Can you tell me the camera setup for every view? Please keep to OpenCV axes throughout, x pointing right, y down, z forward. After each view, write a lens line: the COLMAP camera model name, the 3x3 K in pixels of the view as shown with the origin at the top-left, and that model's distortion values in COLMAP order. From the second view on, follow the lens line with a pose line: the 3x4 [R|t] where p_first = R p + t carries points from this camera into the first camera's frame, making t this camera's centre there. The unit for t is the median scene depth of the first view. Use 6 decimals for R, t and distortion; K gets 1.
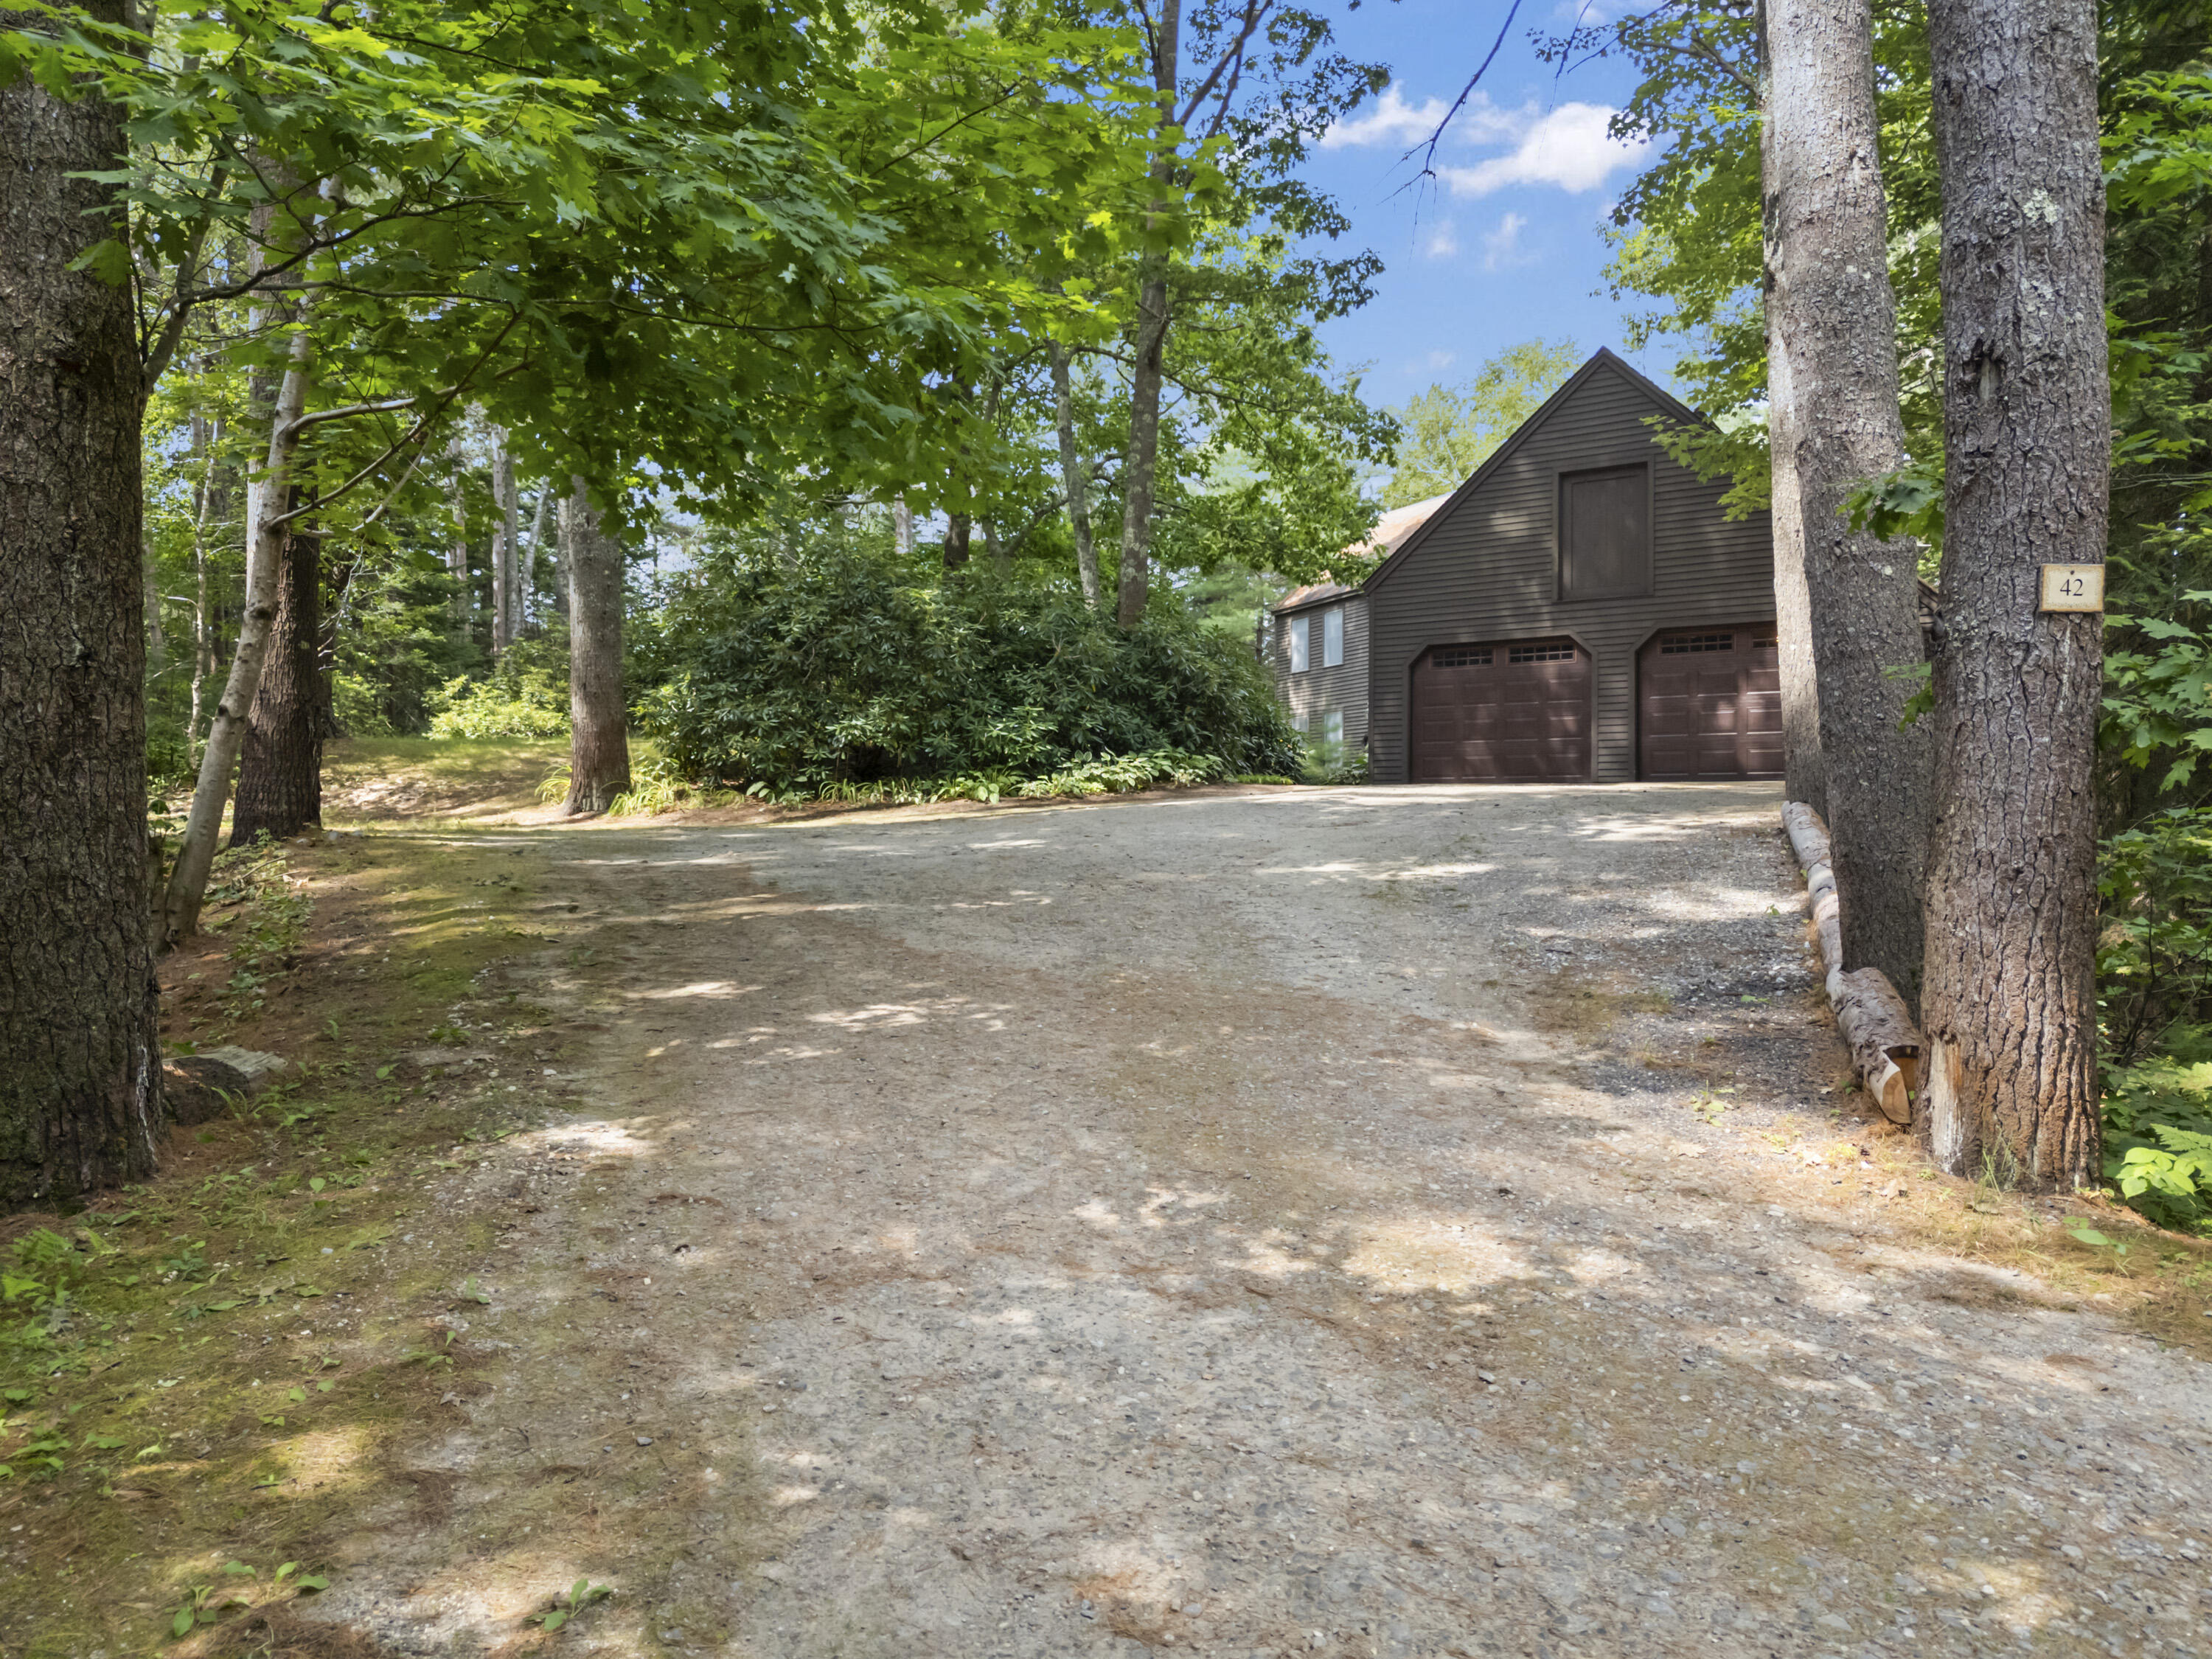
lens RADIAL K [[1657.9, 0, 1112.1], [0, 1657.9, 832.0], [0, 0, 1]] dist [0.048719, -0.048433]
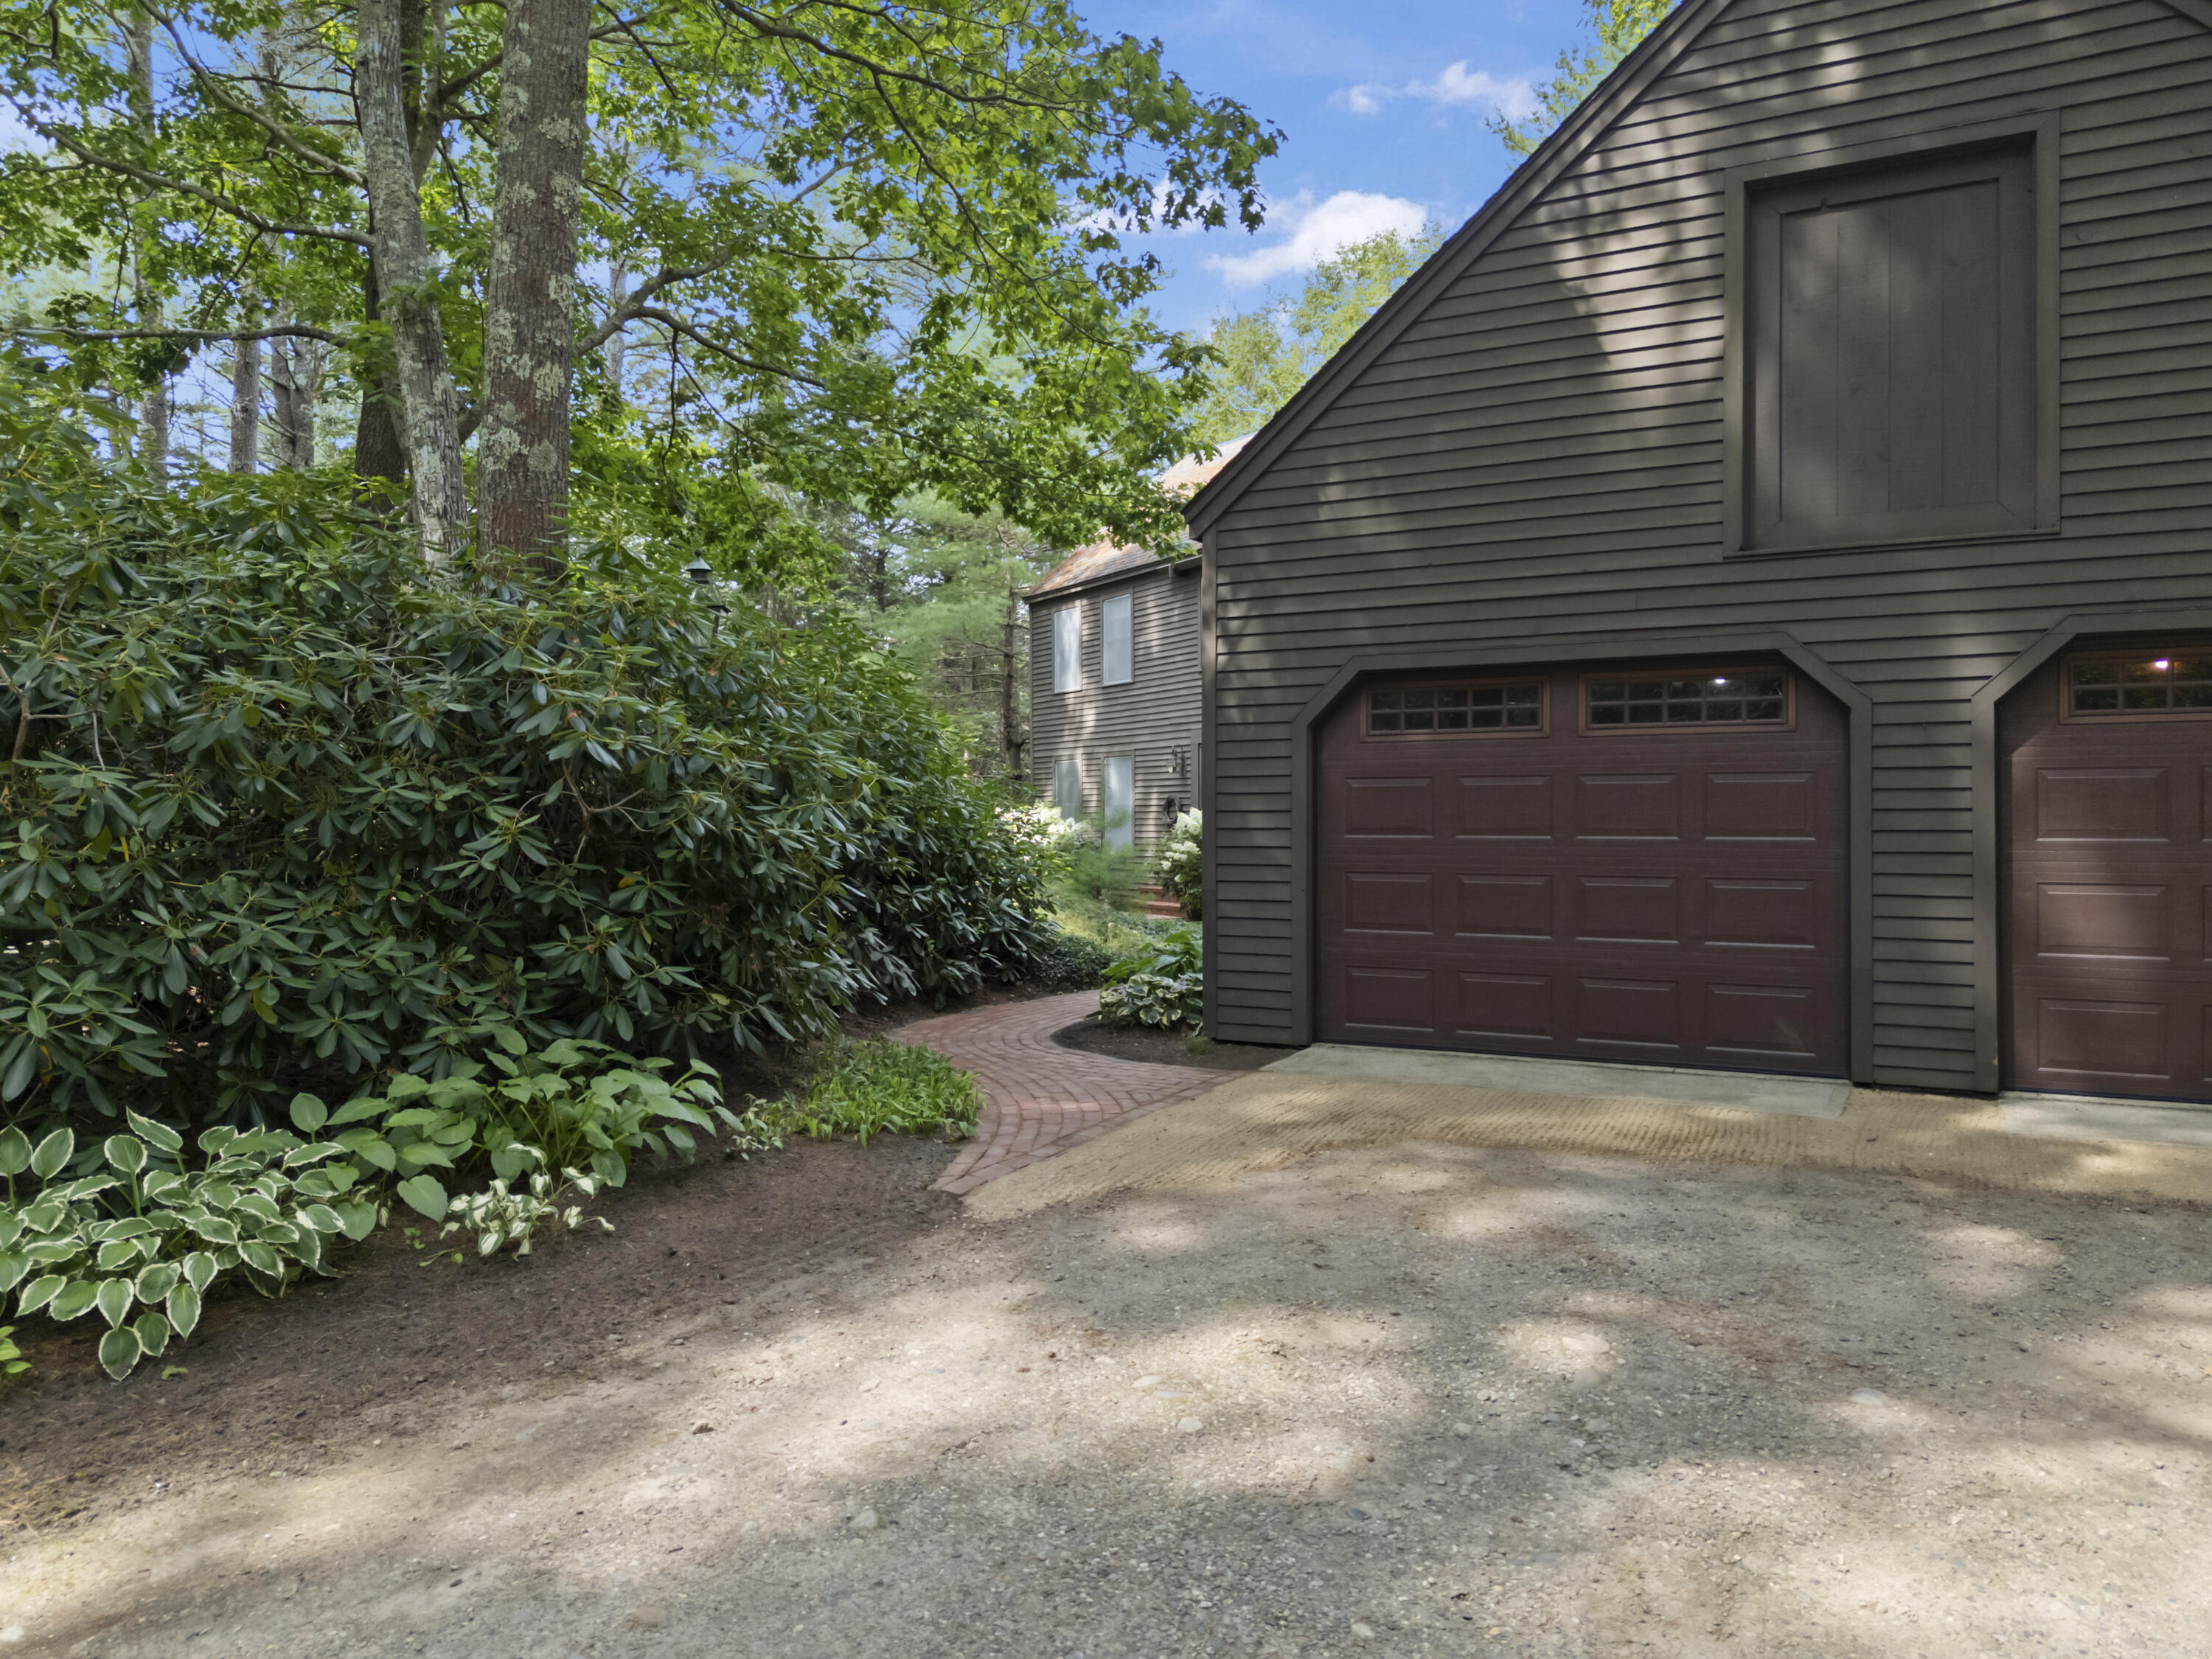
lens RADIAL K [[1657.9, 0, 1102.3], [0, 1657.9, 852.5], [0, 0, 1]] dist [0.048719, -0.048433]
pose [[0.992843, -0.004393, 0.119350, 0.067197], [0.002620, 0.999884, 0.015003, -0.058830], [-0.119402, -0.014583, 0.992739, 0.482227]]
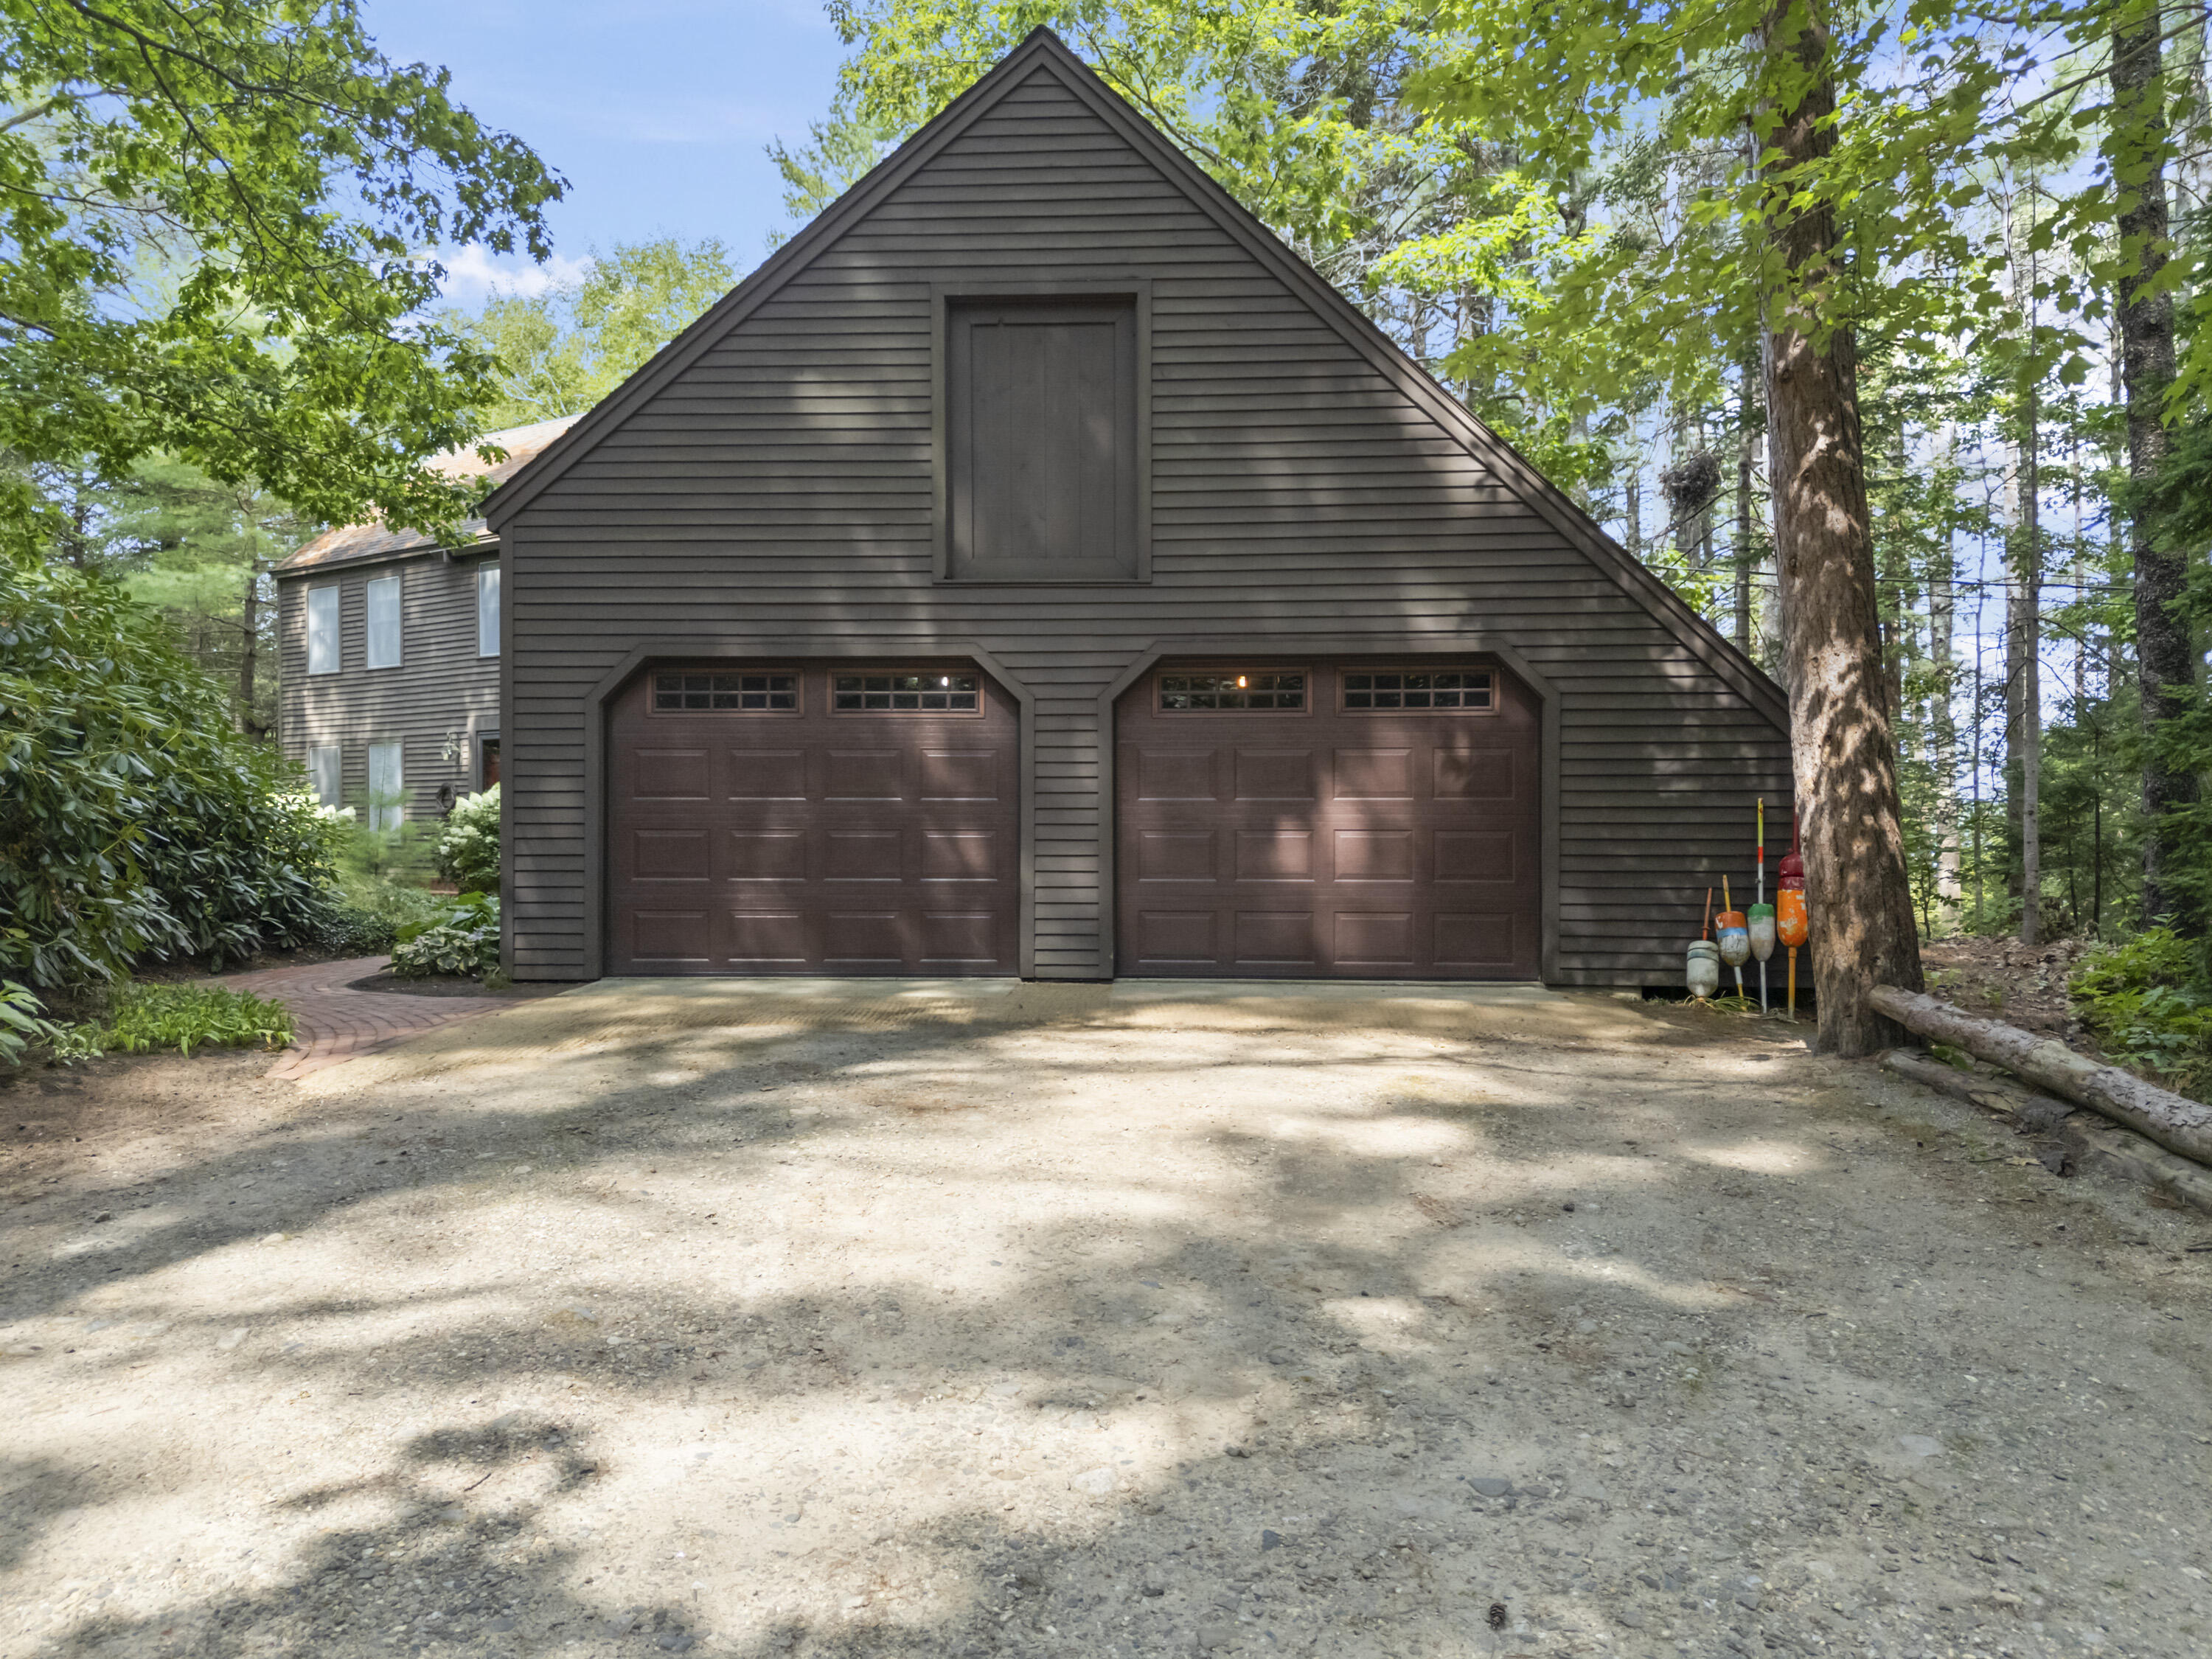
lens RADIAL K [[1646.2, 0, 1130.2], [0, 1646.2, 843.3], [0, 0, 1]] dist [0.058186, -0.040167]
pose [[0.847233, -0.004563, 0.531202, 0.050951], [0.001092, 0.999976, 0.006848, -0.050453], [-0.531221, -0.005222, 0.847217, 0.426382]]
